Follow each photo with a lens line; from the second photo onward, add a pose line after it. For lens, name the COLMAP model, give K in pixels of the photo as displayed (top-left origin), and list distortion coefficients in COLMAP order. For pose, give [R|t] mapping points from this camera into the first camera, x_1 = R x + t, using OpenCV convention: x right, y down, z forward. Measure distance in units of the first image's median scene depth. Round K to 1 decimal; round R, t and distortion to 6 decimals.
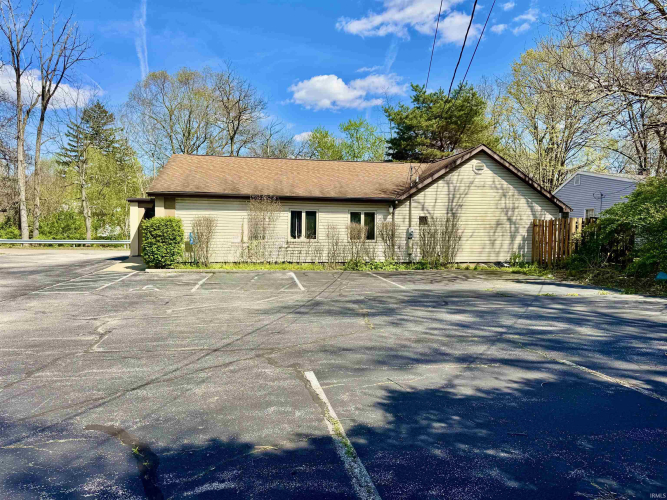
lens RADIAL K [[457.0, 0, 333.5], [0, 457.0, 250.0], [0, 0, 1]] dist [-0.005301, -0.001687]
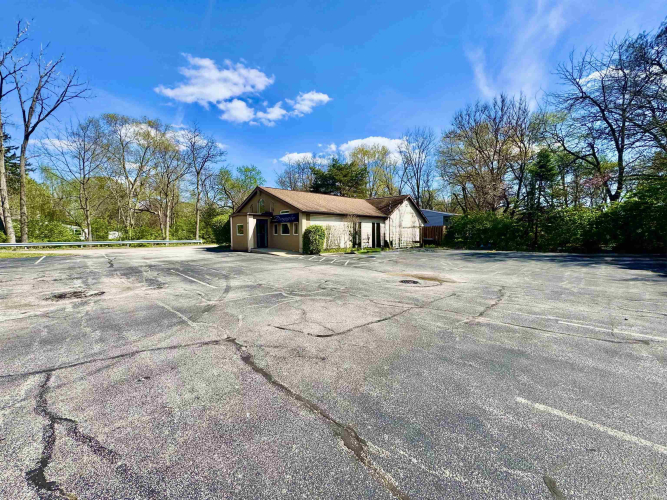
lens RADIAL K [[265.8, 0, 333.5], [0, 265.8, 250.0], [0, 0, 1]] dist [-0.002216, -0.000253]
pose [[0.845090, -0.046497, 0.532598, -0.759855], [0.033025, 0.998849, 0.034799, -0.004797], [-0.533602, -0.011819, 0.845653, 0.037168]]
